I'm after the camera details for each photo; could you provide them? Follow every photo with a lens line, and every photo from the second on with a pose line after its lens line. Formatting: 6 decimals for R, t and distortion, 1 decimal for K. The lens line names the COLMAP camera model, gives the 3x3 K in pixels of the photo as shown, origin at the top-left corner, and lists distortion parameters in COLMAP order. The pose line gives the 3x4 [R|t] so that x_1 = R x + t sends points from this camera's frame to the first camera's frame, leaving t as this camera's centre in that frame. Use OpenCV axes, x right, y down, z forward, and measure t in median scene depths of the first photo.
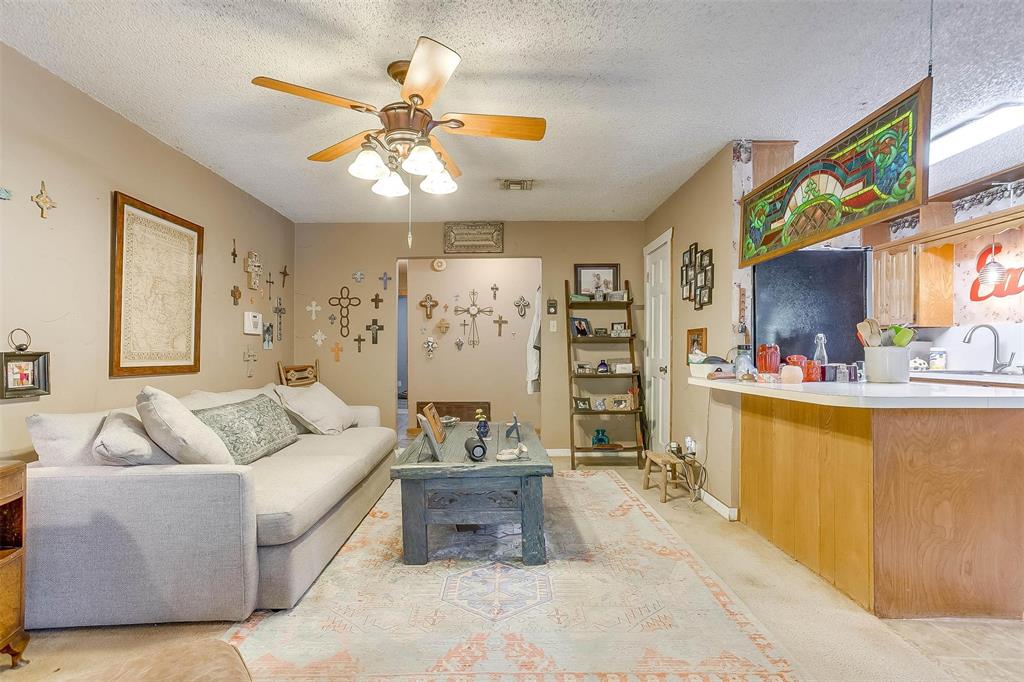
lens RADIAL K [[491.6, 0, 499.0], [0, 491.6, 352.8], [0, 0, 1]] dist [-0.035828, 0.025825]
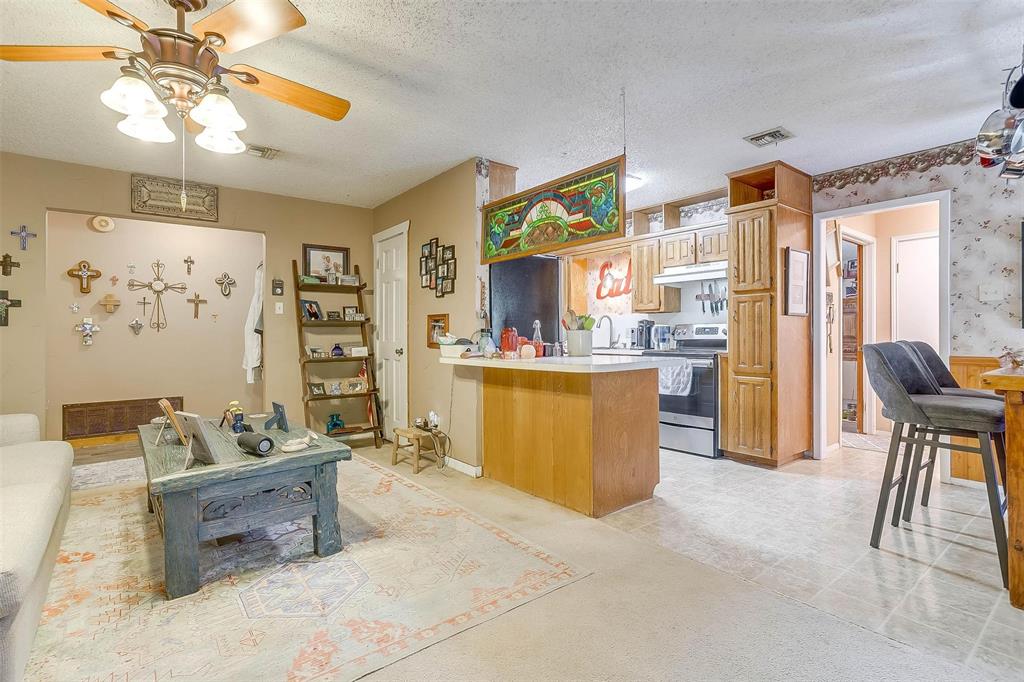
lens RADIAL K [[492.7, 0, 511.3], [0, 492.7, 333.1], [0, 0, 1]] dist [-0.042224, 0.032784]
pose [[0.781455, -0.002629, 0.623956, -0.214043], [0.007749, 0.999955, -0.005492, 0.002062], [-0.623913, 0.009126, 0.781440, 0.013567]]
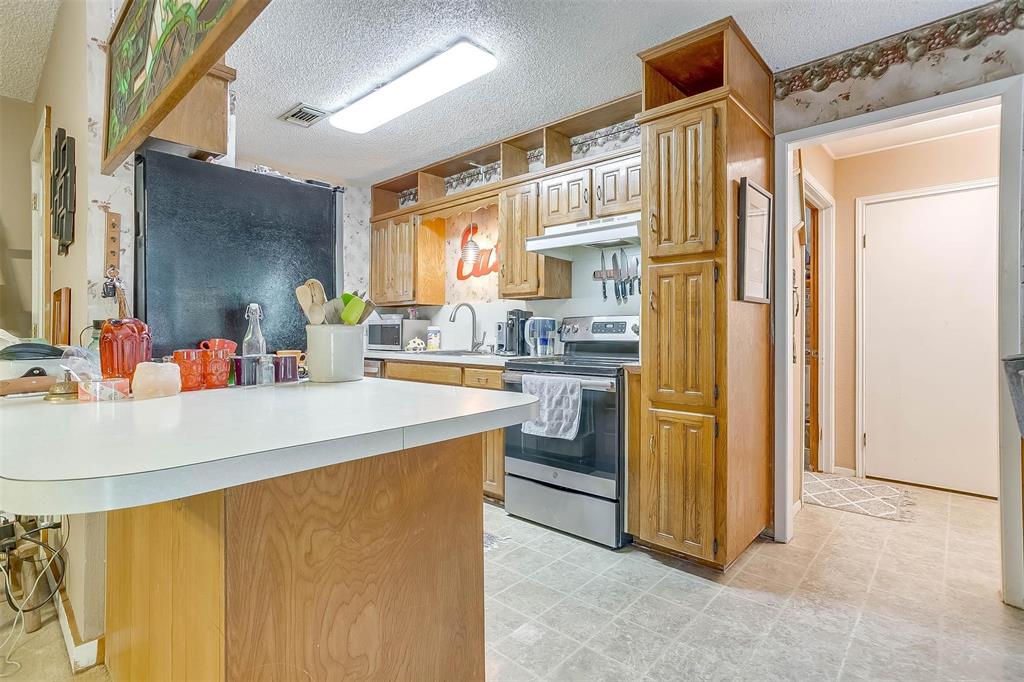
lens RADIAL K [[496.8, 0, 513.6], [0, 496.8, 326.6], [0, 0, 1]] dist [-0.038622, 0.033339]
pose [[0.666416, 0.003014, 0.745574, 0.416965], [0.003695, 0.999966, -0.007345, -0.004261], [-0.745571, 0.007649, 0.666382, 0.344229]]
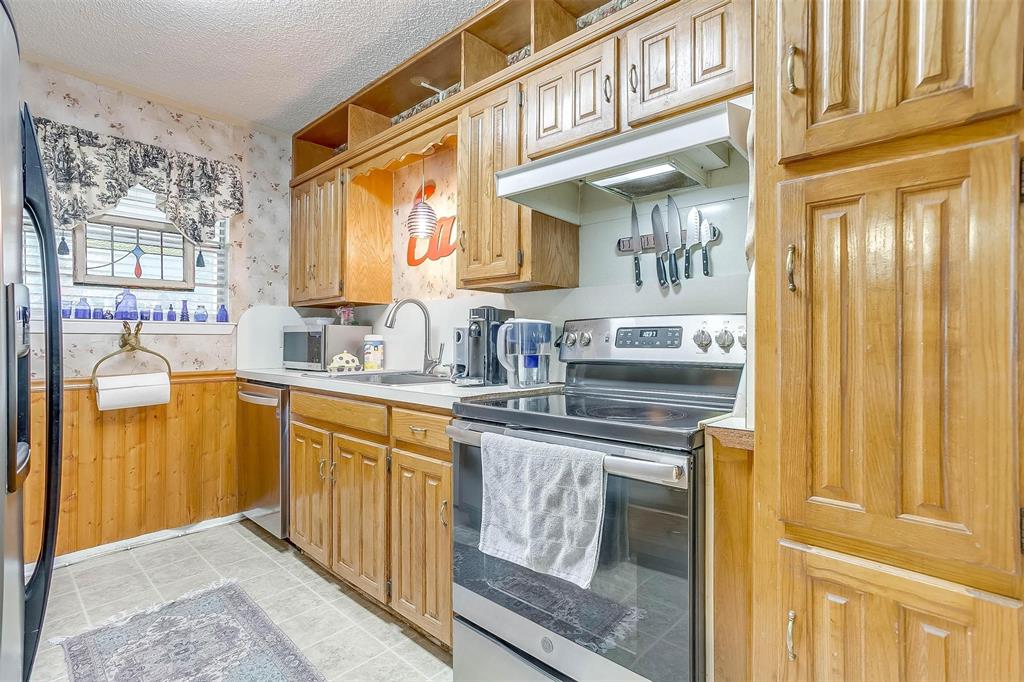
lens RADIAL K [[489.5, 0, 511.4], [0, 489.5, 337.1], [0, 0, 1]] dist [-0.041370, 0.033913]
pose [[0.673398, 0.002439, 0.739276, 0.814047], [0.002148, 0.999984, -0.005256, -0.006759], [-0.739277, 0.005127, 0.673382, 0.633111]]
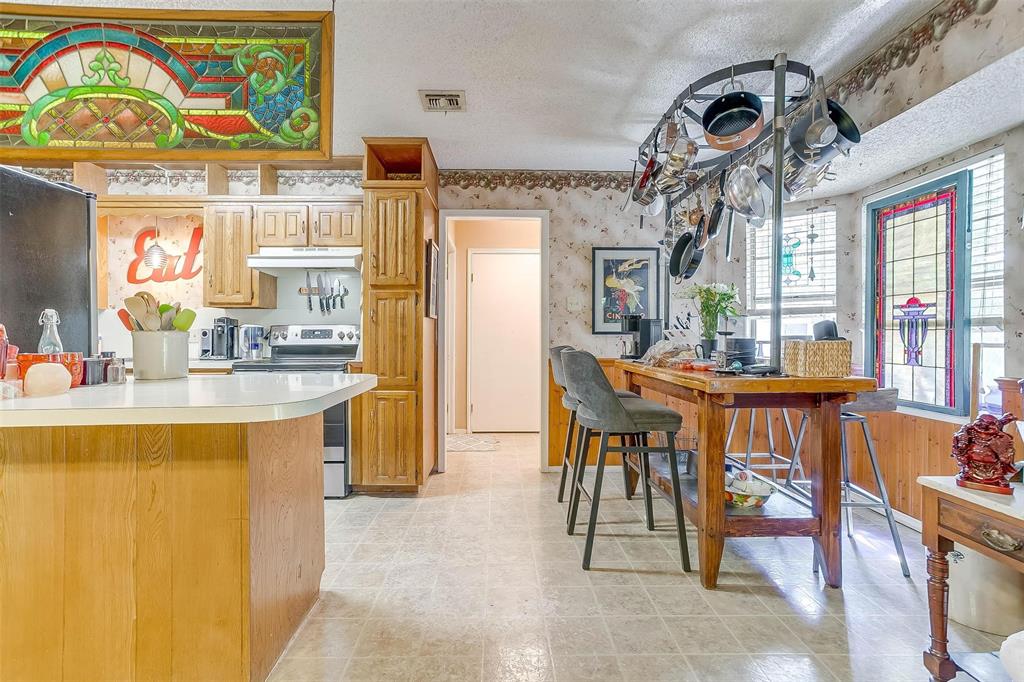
lens RADIAL K [[497.1, 0, 507.7], [0, 497.1, 335.6], [0, 0, 1]] dist [-0.040461, 0.033853]
pose [[-0.028486, 0.000557, 0.999594, 0.013485], [0.004194, 0.999991, -0.000438, -0.002784], [-0.999585, 0.004180, -0.028488, 0.430171]]
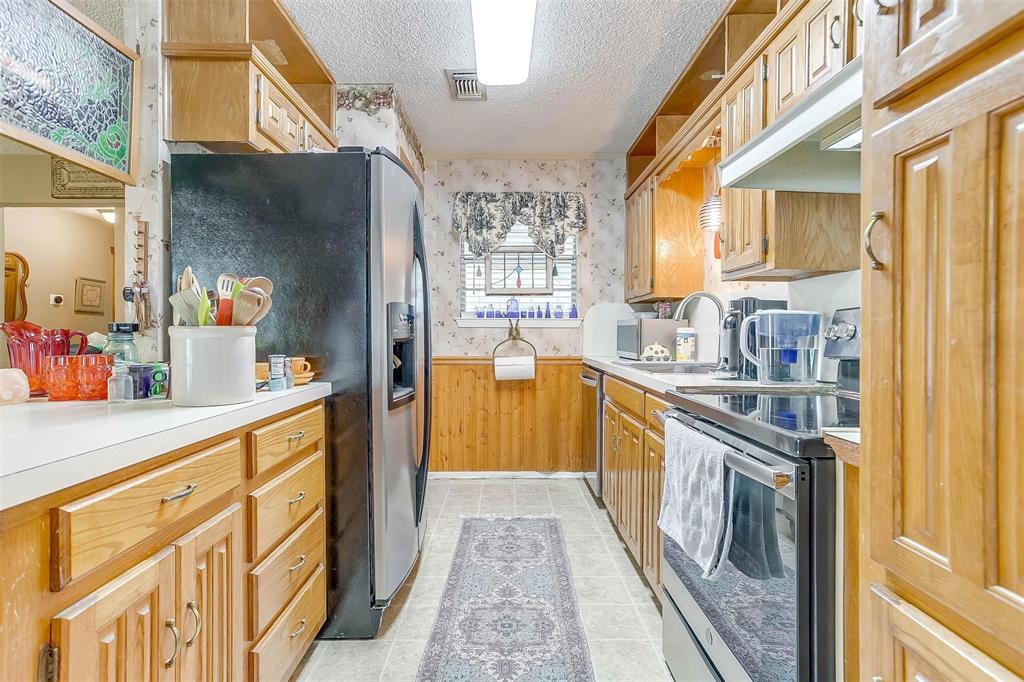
lens RADIAL K [[492.7, 0, 511.3], [0, 492.7, 333.1], [0, 0, 1]] dist [-0.042224, 0.032784]
pose [[0.999930, 0.000411, 0.011796, 0.973189], [-0.000419, 1.000000, 0.000608, -0.005762], [-0.011796, -0.000613, 0.999930, 0.468554]]
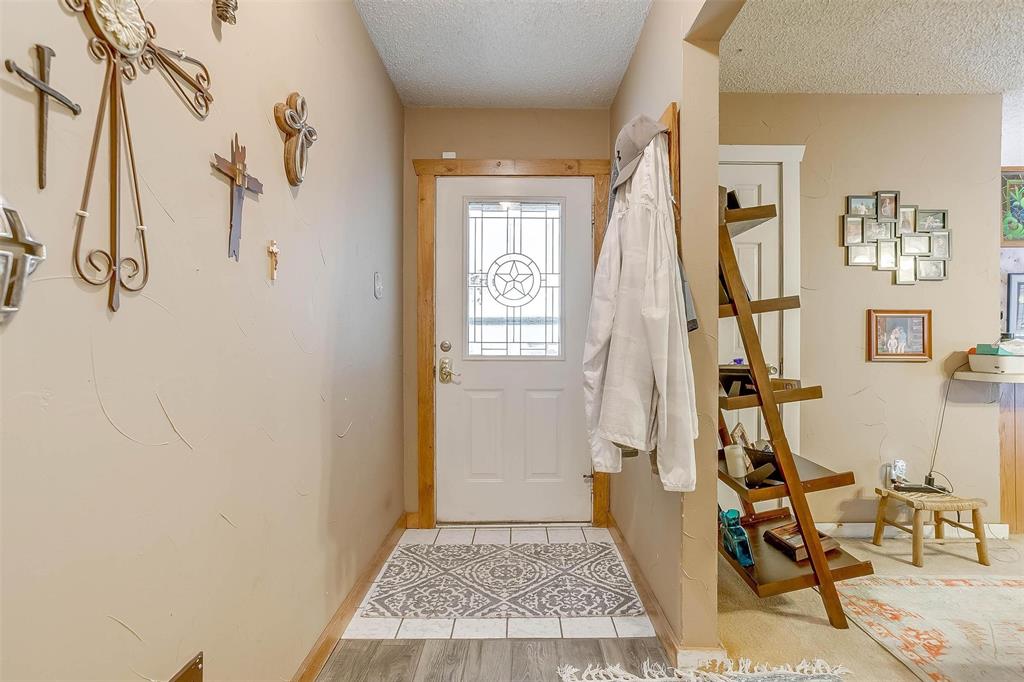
lens RADIAL K [[490.3, 0, 531.4], [0, 490.3, 339.5], [0, 0, 1]] dist [-0.024938, 0.032619]
pose [[-0.029221, -0.000541, 0.999573, -0.396105], [0.003348, 0.999994, 0.000639, -0.008006], [-0.999567, 0.003365, -0.029219, 1.979150]]
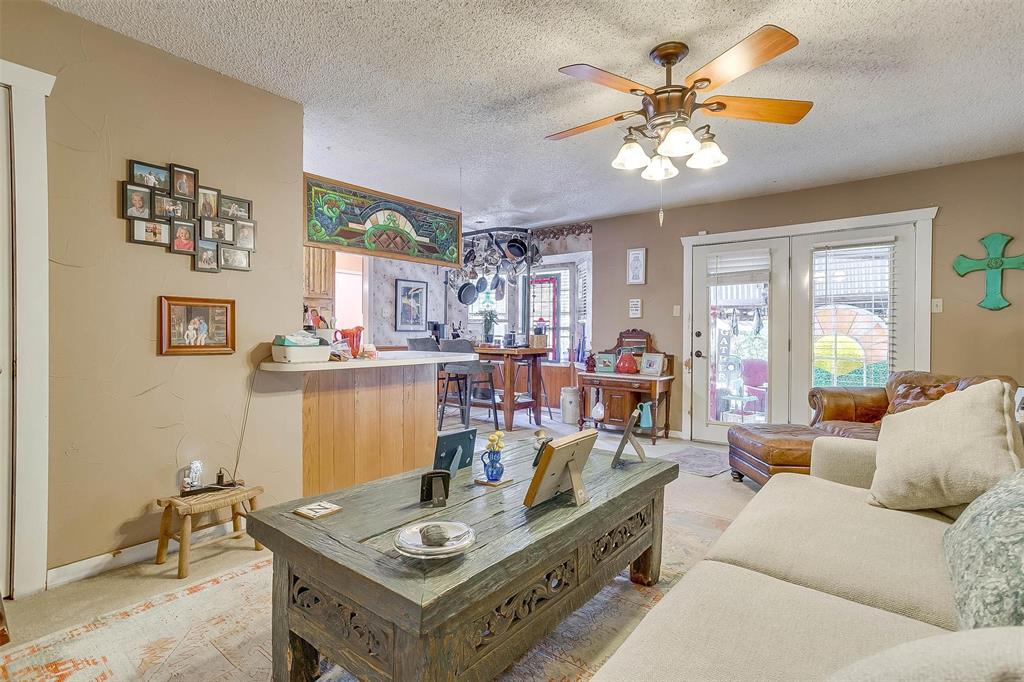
lens RADIAL K [[492.7, 0, 511.3], [0, 492.7, 333.1], [0, 0, 1]] dist [-0.042224, 0.032784]
pose [[-0.776156, -0.003549, 0.630531, -0.452462], [-0.003169, 0.999993, 0.001726, -0.003504], [-0.630533, -0.000658, -0.776162, 1.571712]]
